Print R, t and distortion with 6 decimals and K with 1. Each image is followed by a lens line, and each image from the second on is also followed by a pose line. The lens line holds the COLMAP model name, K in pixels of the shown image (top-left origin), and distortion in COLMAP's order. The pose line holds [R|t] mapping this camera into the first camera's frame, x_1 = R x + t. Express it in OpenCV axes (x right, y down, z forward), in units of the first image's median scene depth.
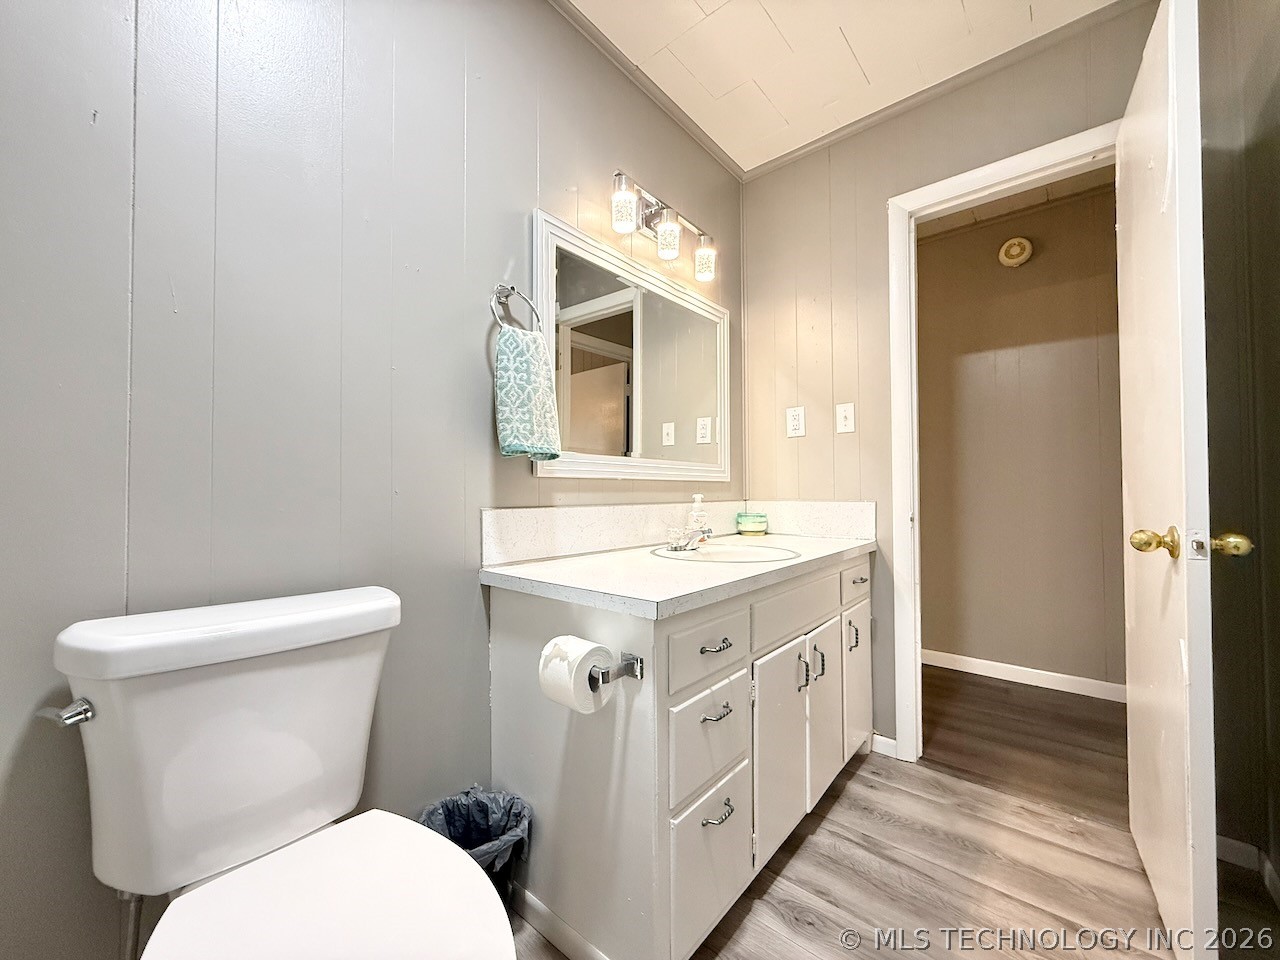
lens RADIAL K [[508.1, 0, 631.6], [0, 508.1, 480.7], [0, 0, 1]] dist [-0.000328, 0.000207]
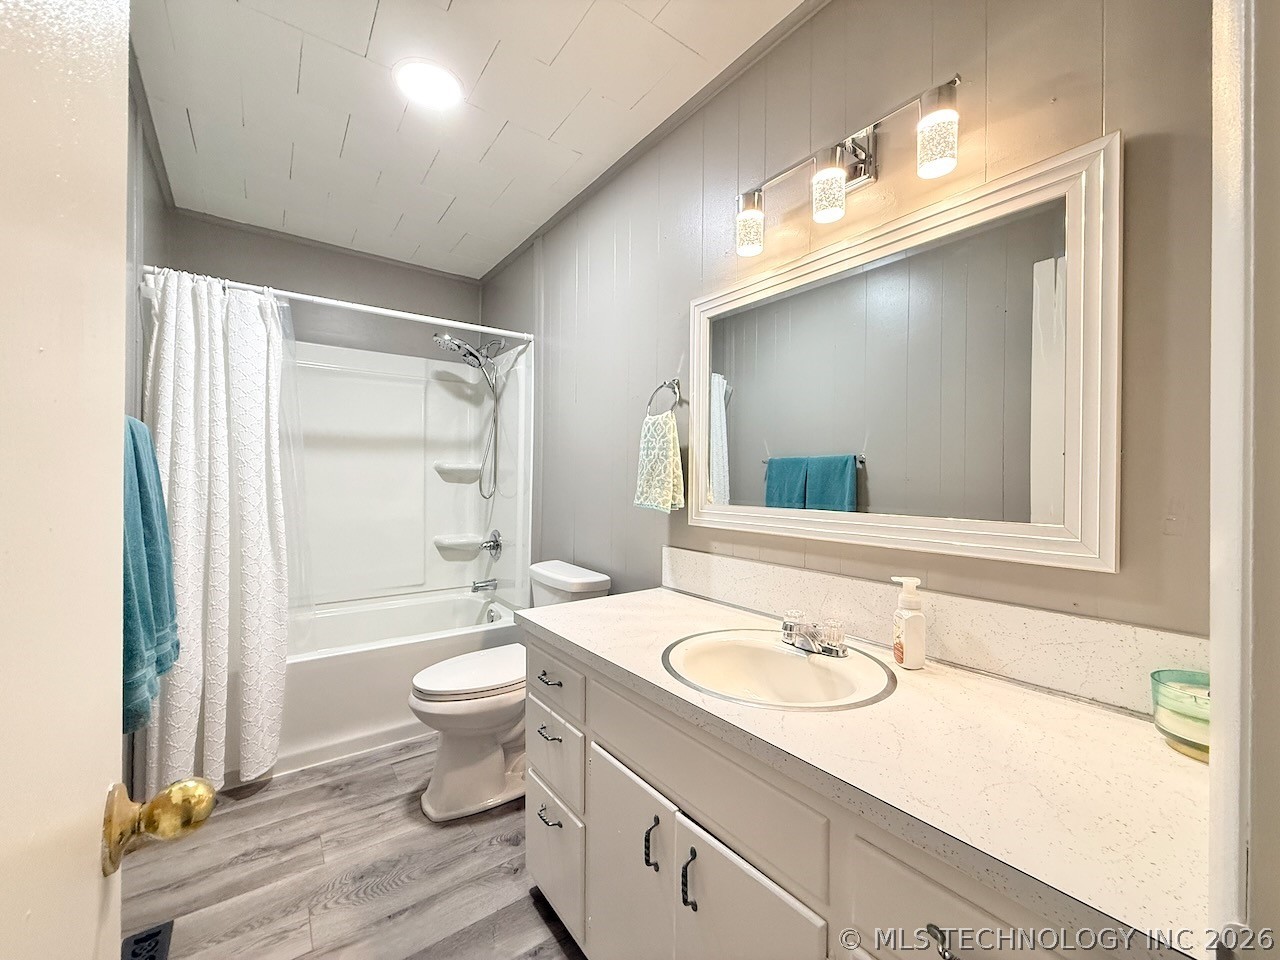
lens RADIAL K [[508.1, 0, 634.8], [0, 508.1, 476.7], [0, 0, 1]] dist [-0.000328, 0.000207]
pose [[-0.212820, -0.006834, -0.977067, 0.967212], [0.014349, 0.999846, -0.010119, -0.107306], [0.976986, -0.016173, -0.212690, 1.070593]]
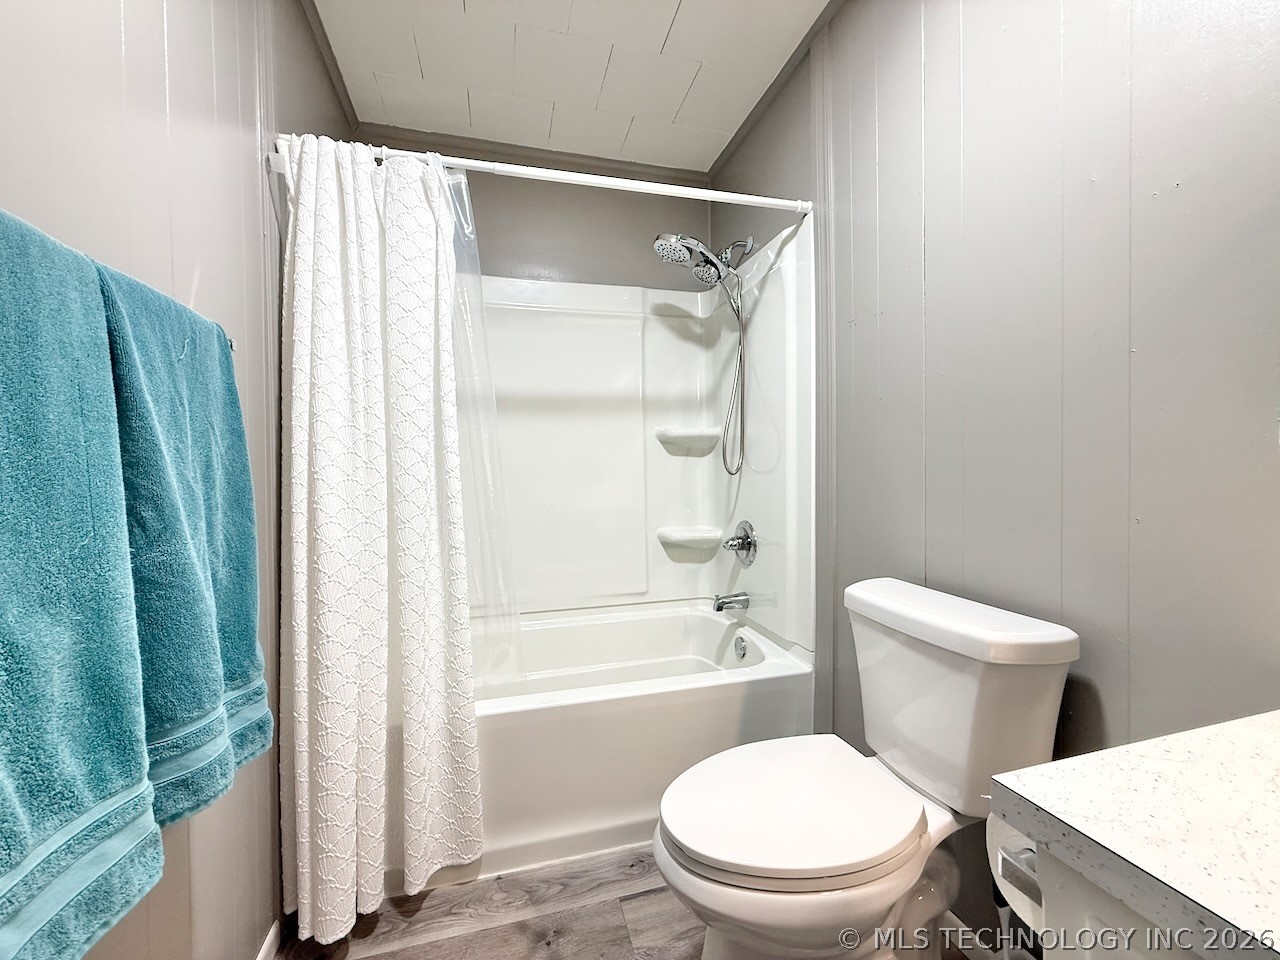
lens RADIAL K [[508.1, 0, 639.0], [0, 508.1, 480.9], [0, 0, 1]] dist [-0.000328, 0.000207]
pose [[-0.546253, 0.021797, -0.837337, 0.407641], [0.032475, 0.999461, 0.004832, -0.047724], [0.836991, -0.024553, -0.546666, 0.604540]]
